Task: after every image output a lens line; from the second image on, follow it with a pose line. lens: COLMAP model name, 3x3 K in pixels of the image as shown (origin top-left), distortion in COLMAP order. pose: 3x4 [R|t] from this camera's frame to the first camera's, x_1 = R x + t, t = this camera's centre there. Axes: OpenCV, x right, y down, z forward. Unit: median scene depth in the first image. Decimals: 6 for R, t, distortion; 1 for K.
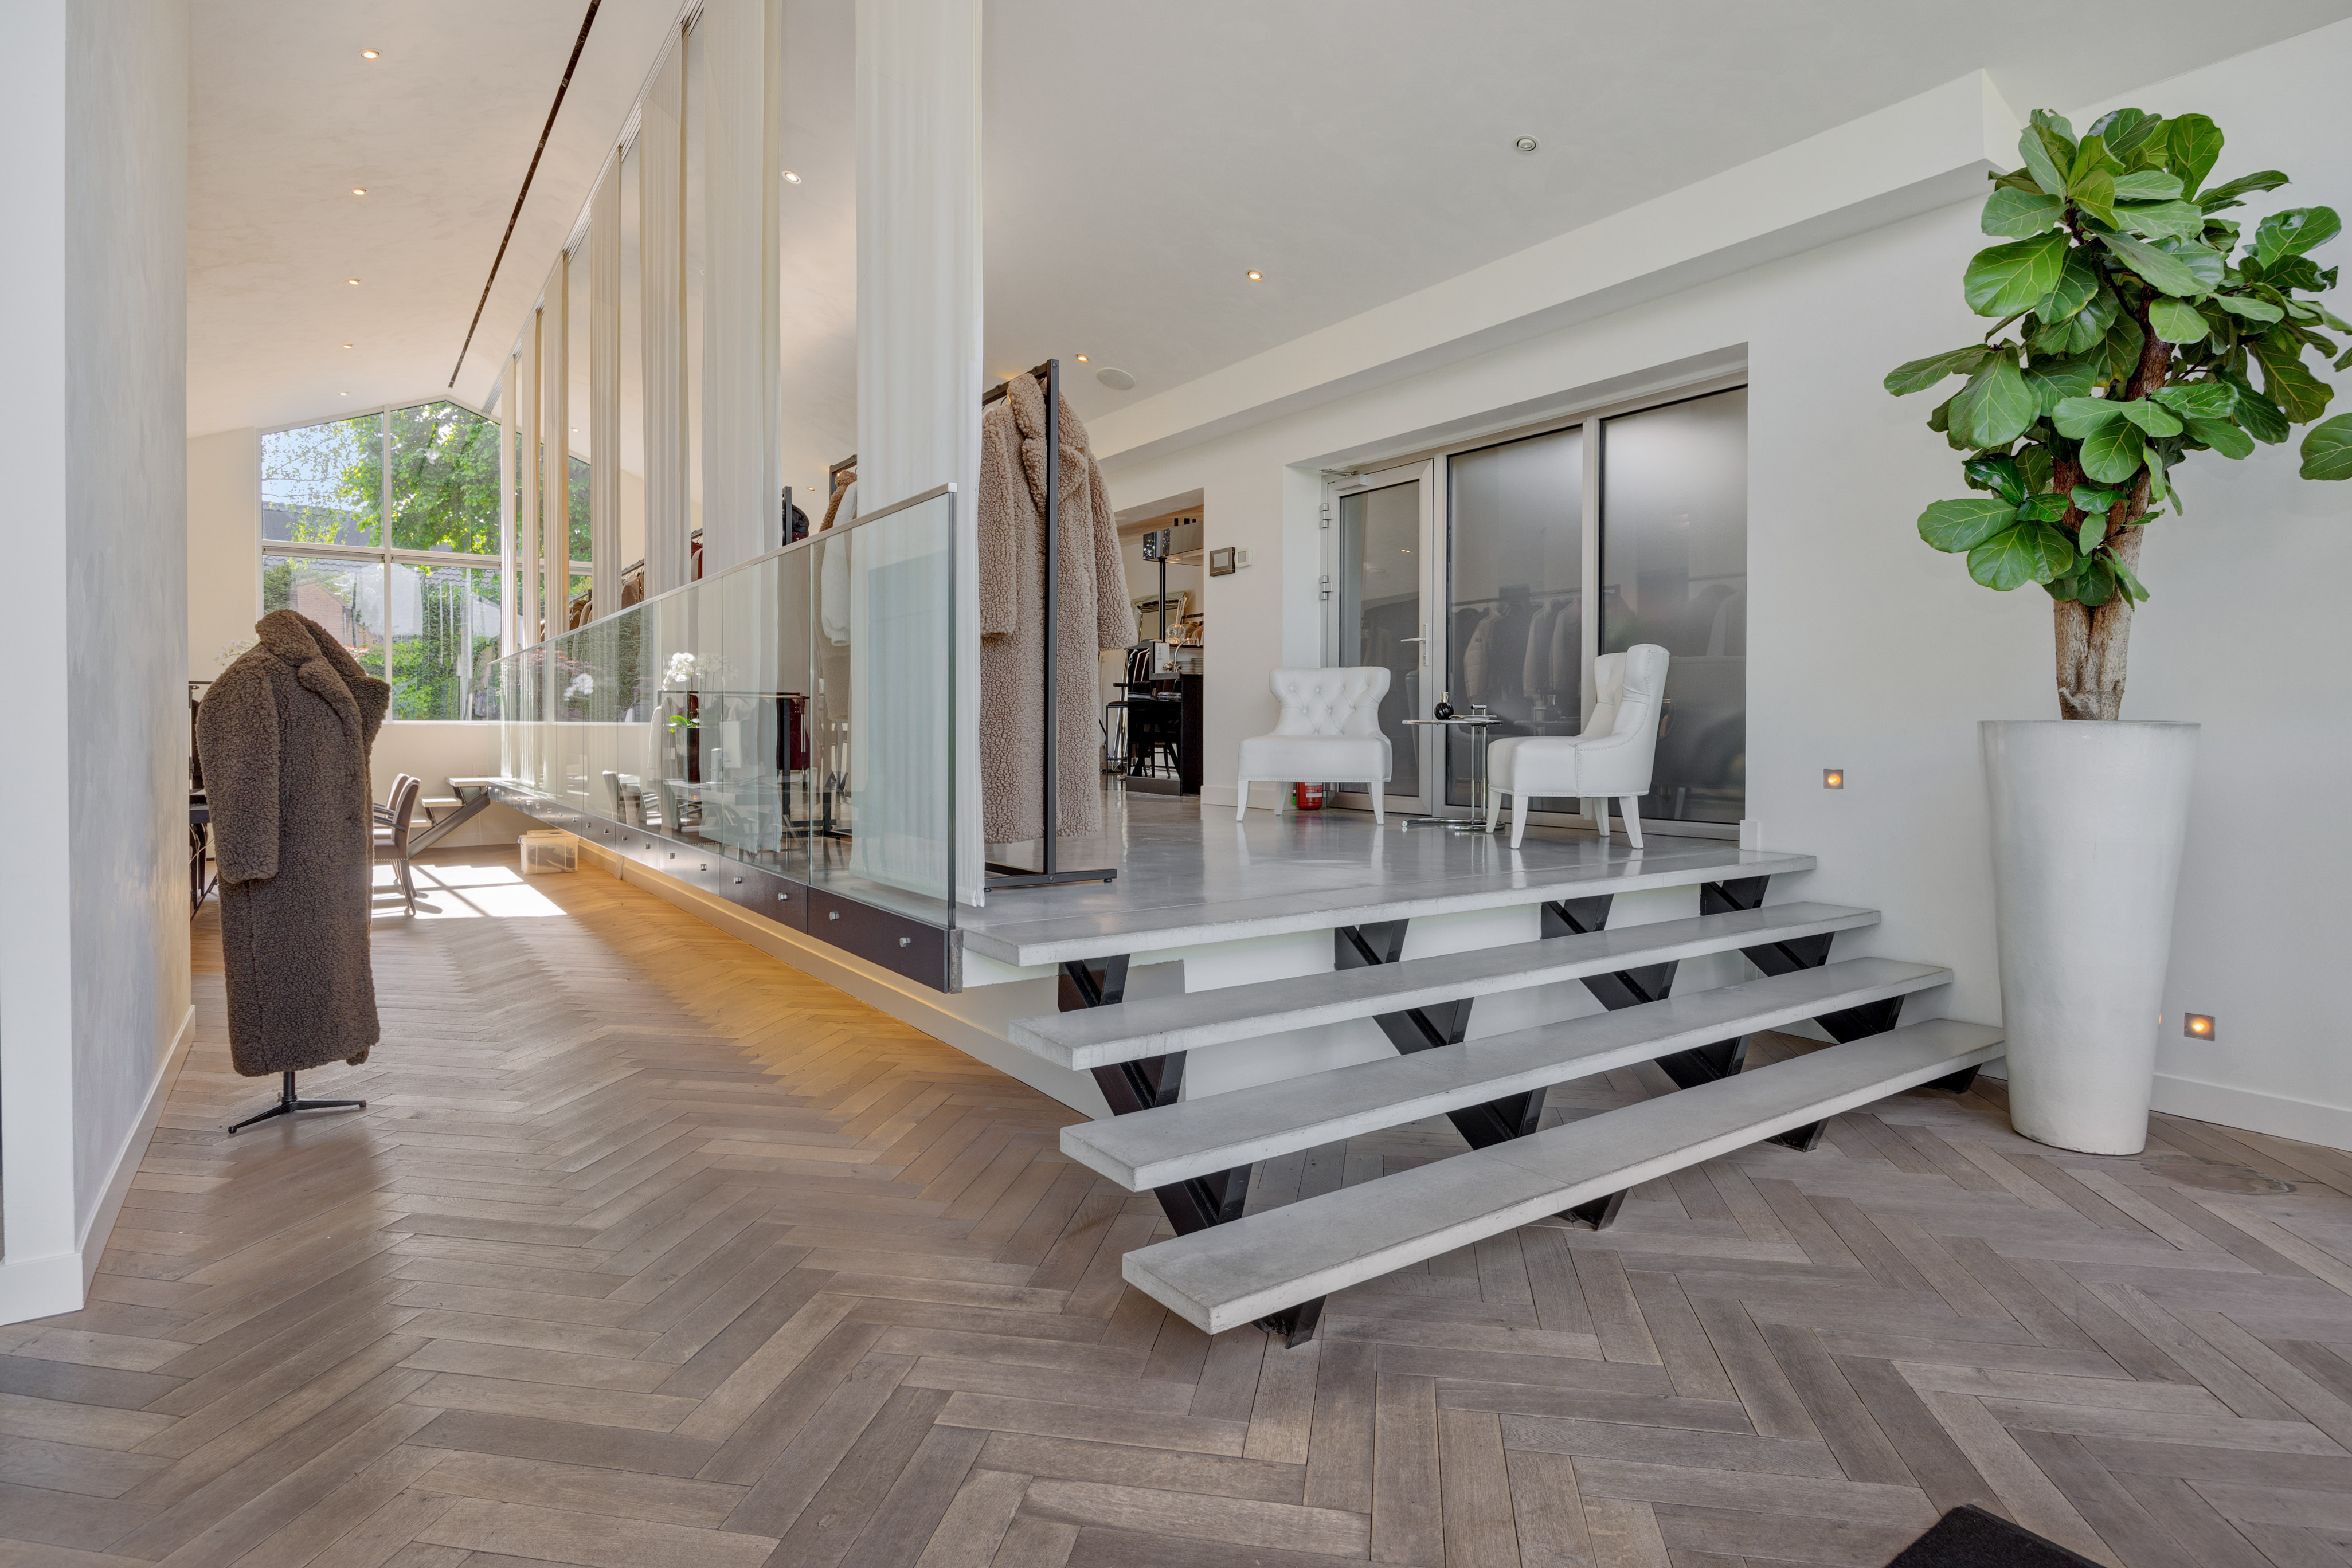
lens RADIAL K [[1227.4, 0, 1185.9], [0, 1227.4, 725.8], [0, 0, 1]] dist [-0.001514, 0.000104]
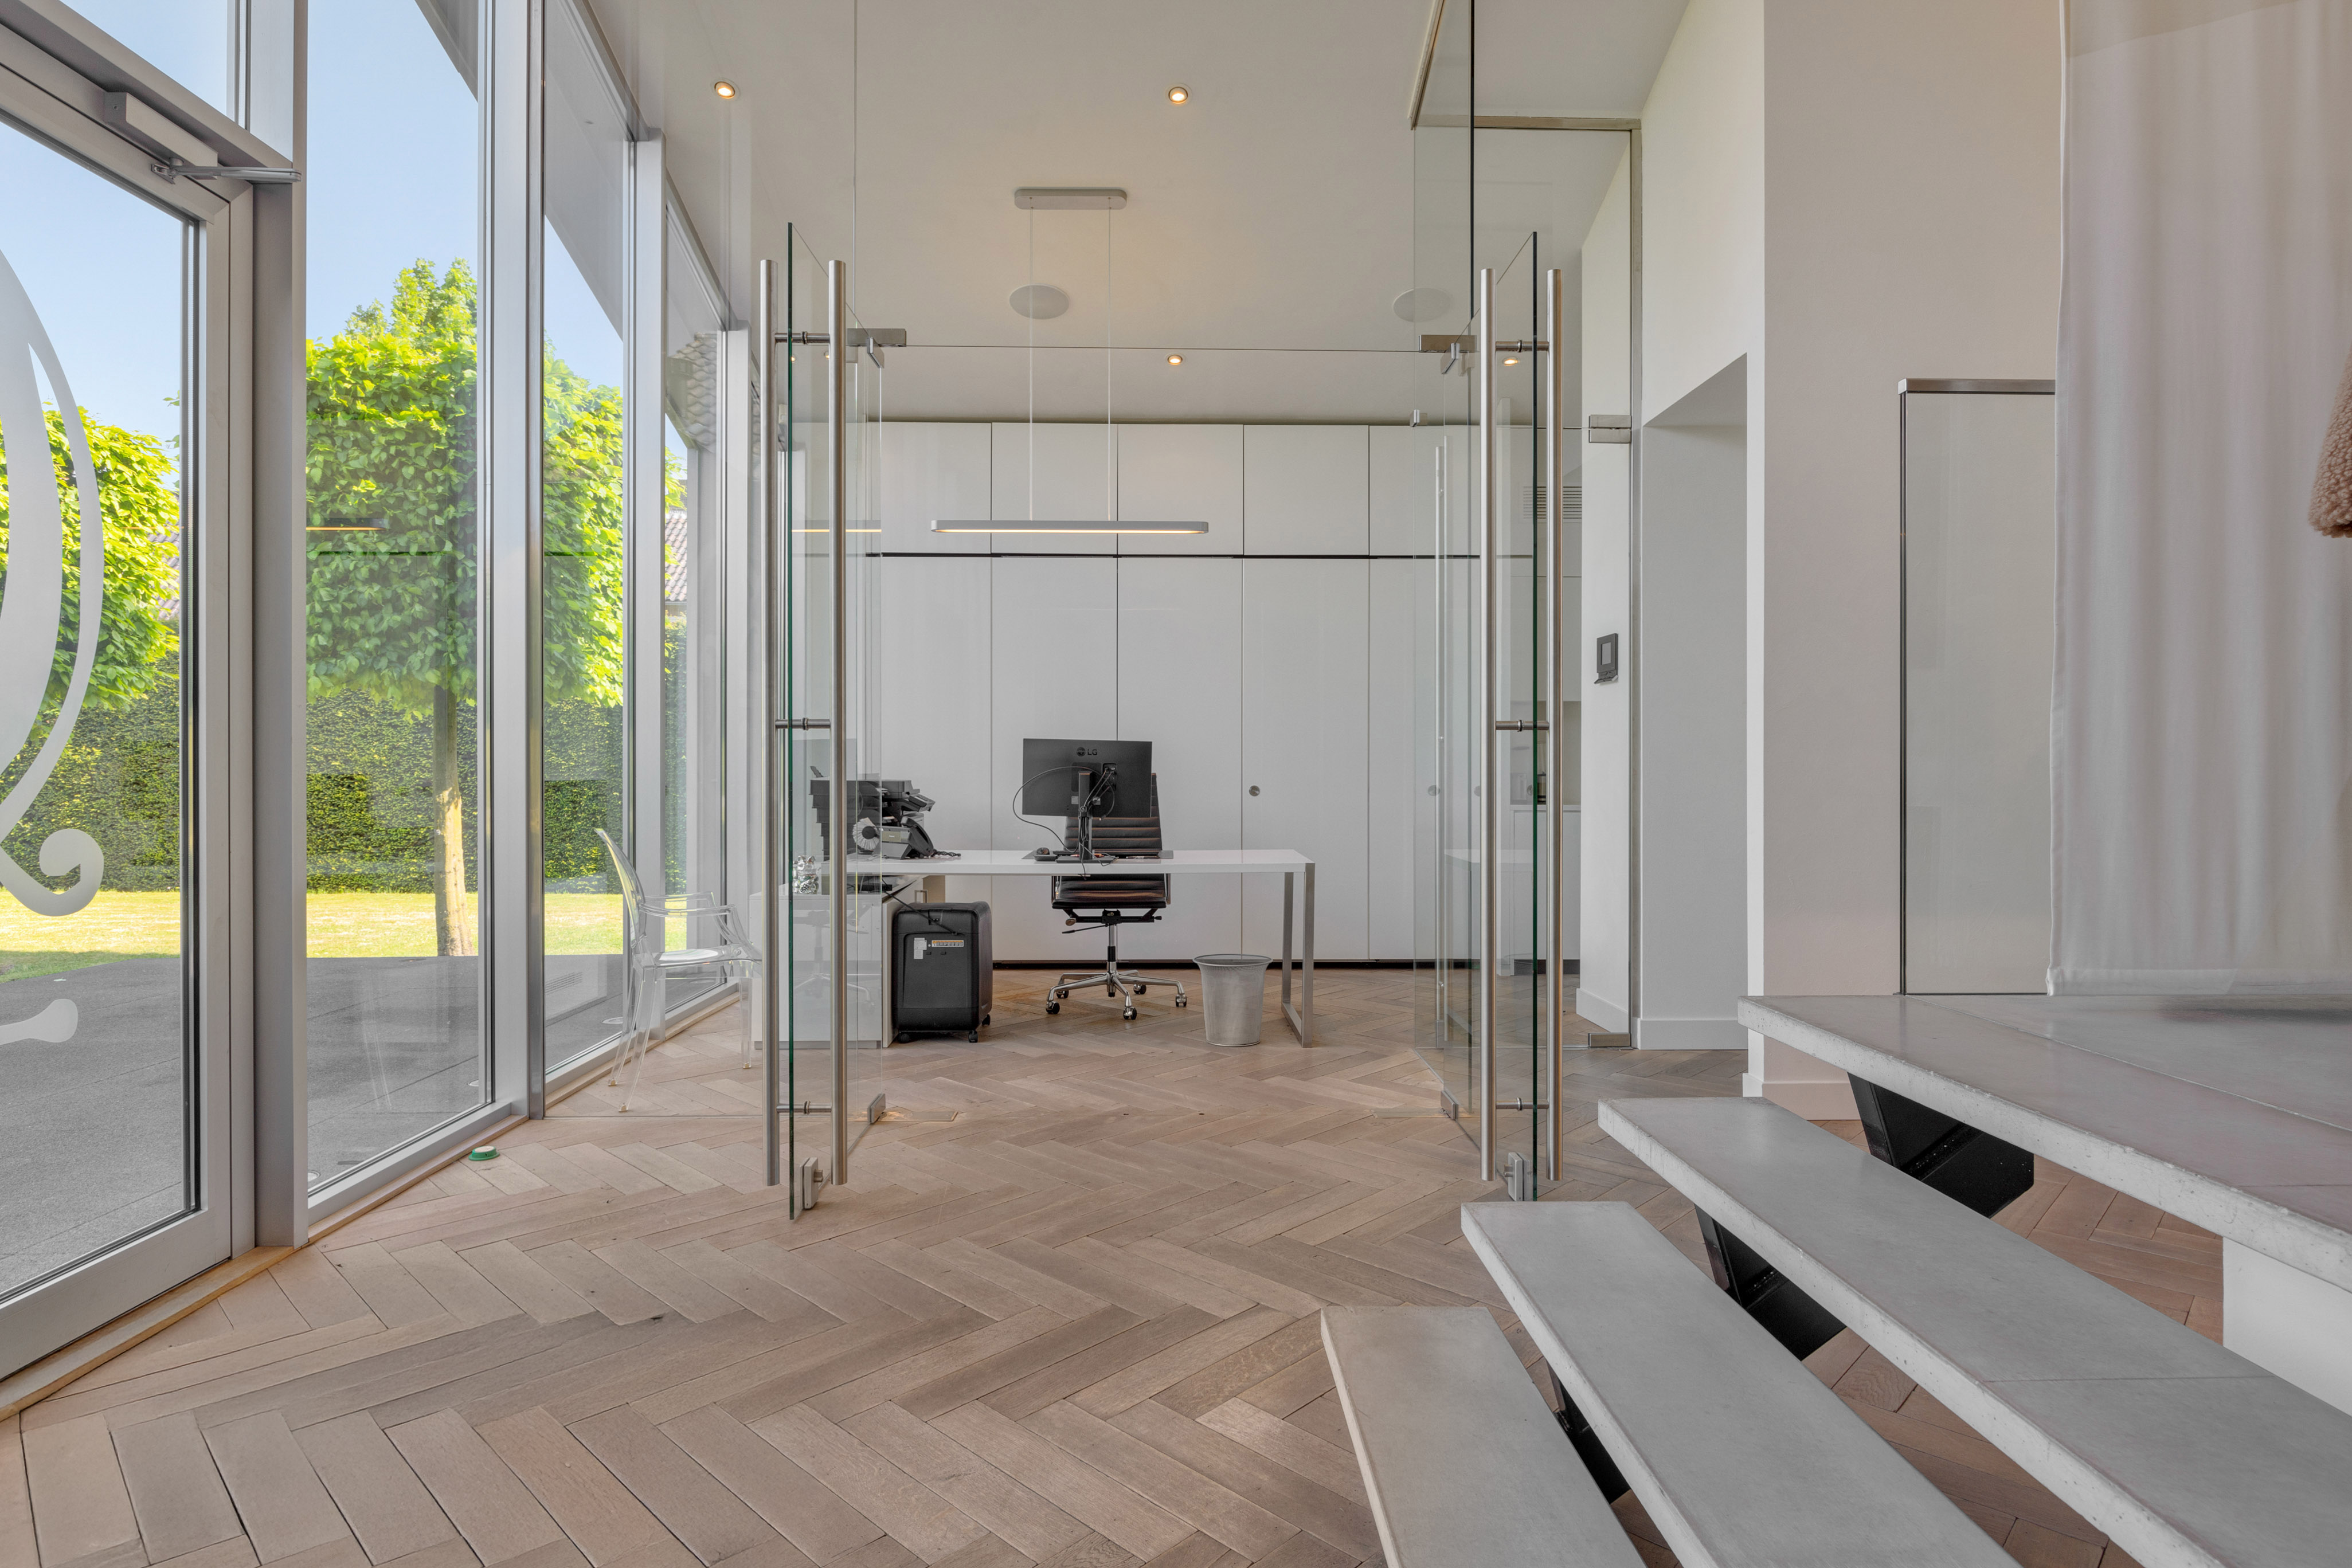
lens RADIAL K [[1259.7, 0, 1194.2], [0, 1259.7, 772.5], [0, 0, 1]] dist [-0.013583, -0.000569]
pose [[-0.557598, 0.002876, -0.830106, 0.736844], [0.005210, 0.999986, -0.000035, 0.032592], [0.830095, -0.004345, -0.557606, 1.190582]]
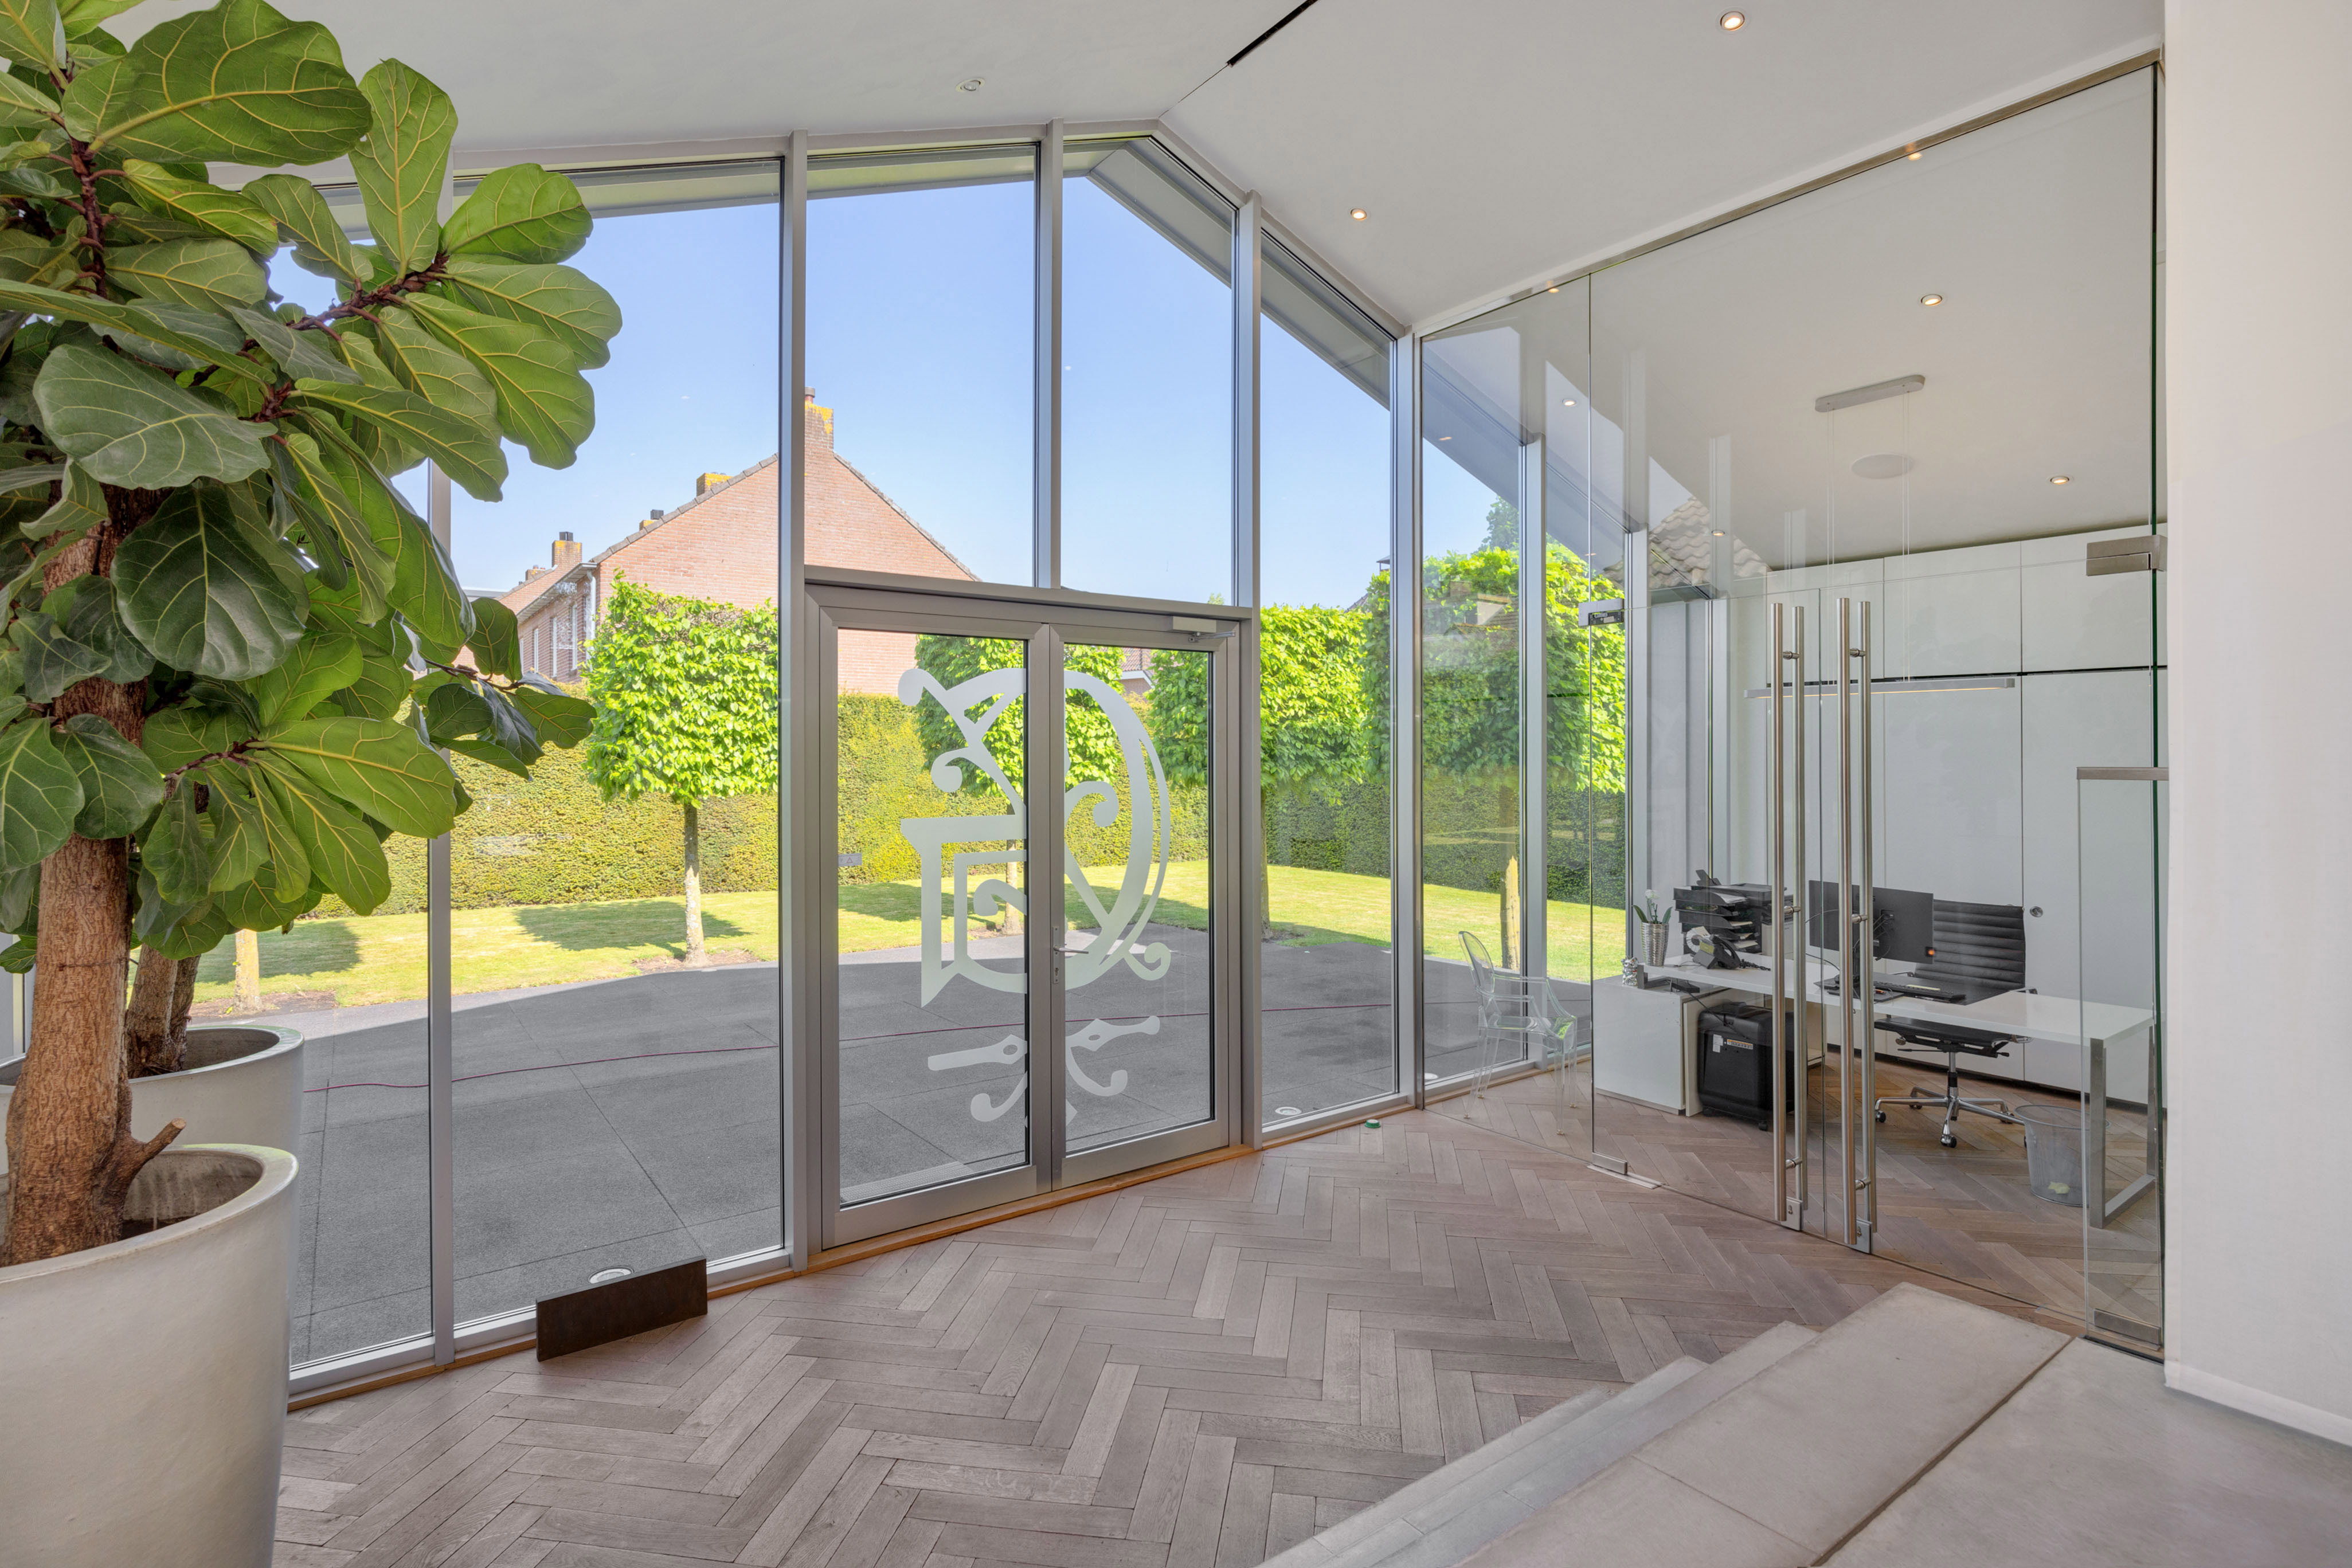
lens RADIAL K [[1168.4, 0, 1178.9], [0, 1168.4, 746.2], [0, 0, 1]] dist [-0.000052, -0.000130]
pose [[-0.999837, -0.001443, -0.018006, 0.454215], [-0.001234, 0.999932, -0.011594, -0.223450], [0.018022, -0.011570, -0.999771, 1.932013]]
